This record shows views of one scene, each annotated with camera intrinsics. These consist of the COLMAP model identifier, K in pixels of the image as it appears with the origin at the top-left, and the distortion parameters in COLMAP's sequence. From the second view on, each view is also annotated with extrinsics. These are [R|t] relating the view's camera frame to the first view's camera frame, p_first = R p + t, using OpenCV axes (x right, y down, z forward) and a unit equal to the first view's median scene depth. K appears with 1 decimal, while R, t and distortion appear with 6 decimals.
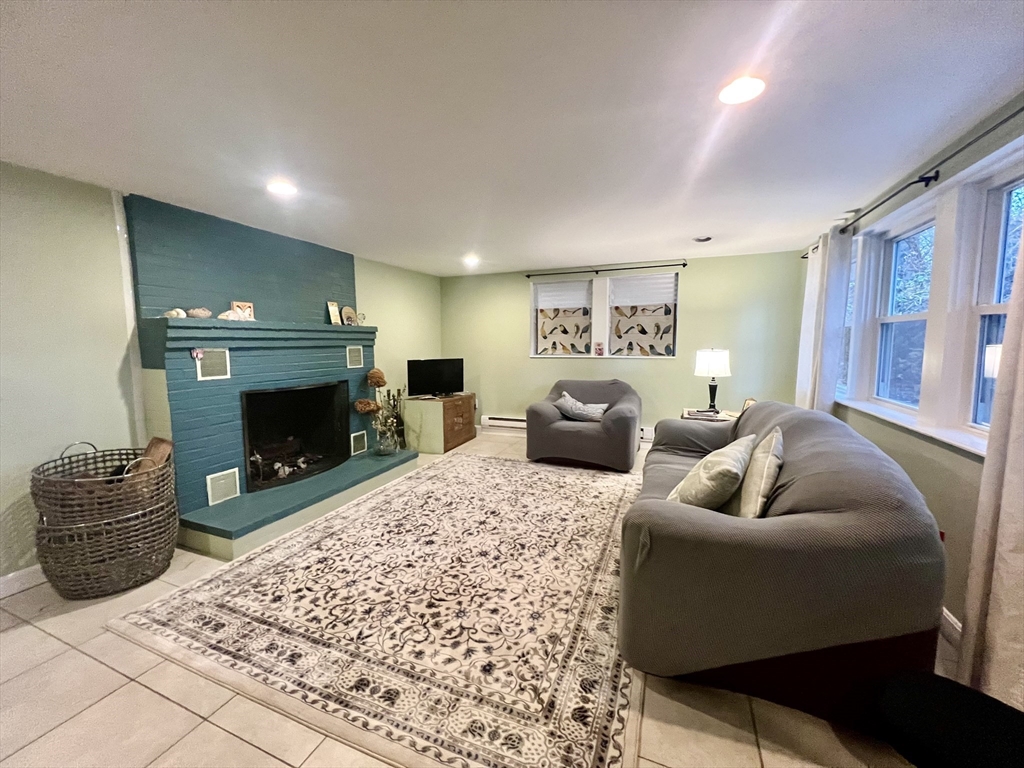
lens RADIAL K [[409.7, 0, 510.5], [0, 409.7, 382.1], [0, 0, 1]] dist [-0.002971, 0.000233]
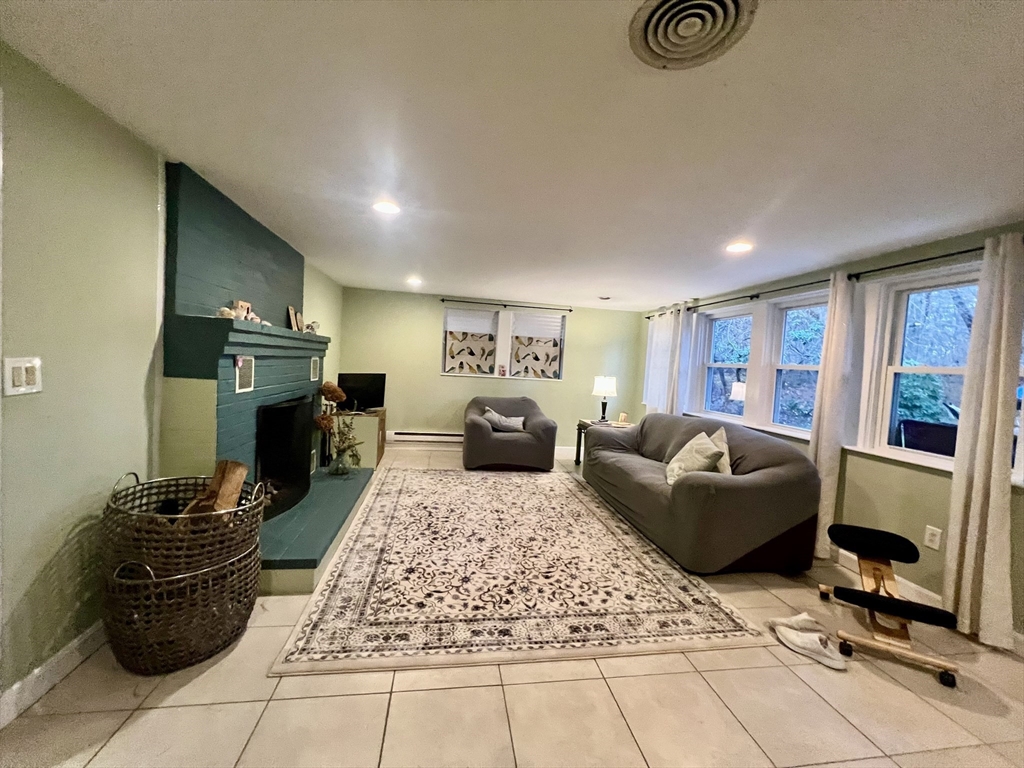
lens RADIAL K [[409.7, 0, 512.3], [0, 409.7, 382.9], [0, 0, 1]] dist [-0.002971, 0.000233]
pose [[0.849861, 0.031755, 0.526049, -0.750221], [-0.012794, 0.999132, -0.039642, 0.001330], [-0.526852, 0.026960, 0.849530, -0.021435]]
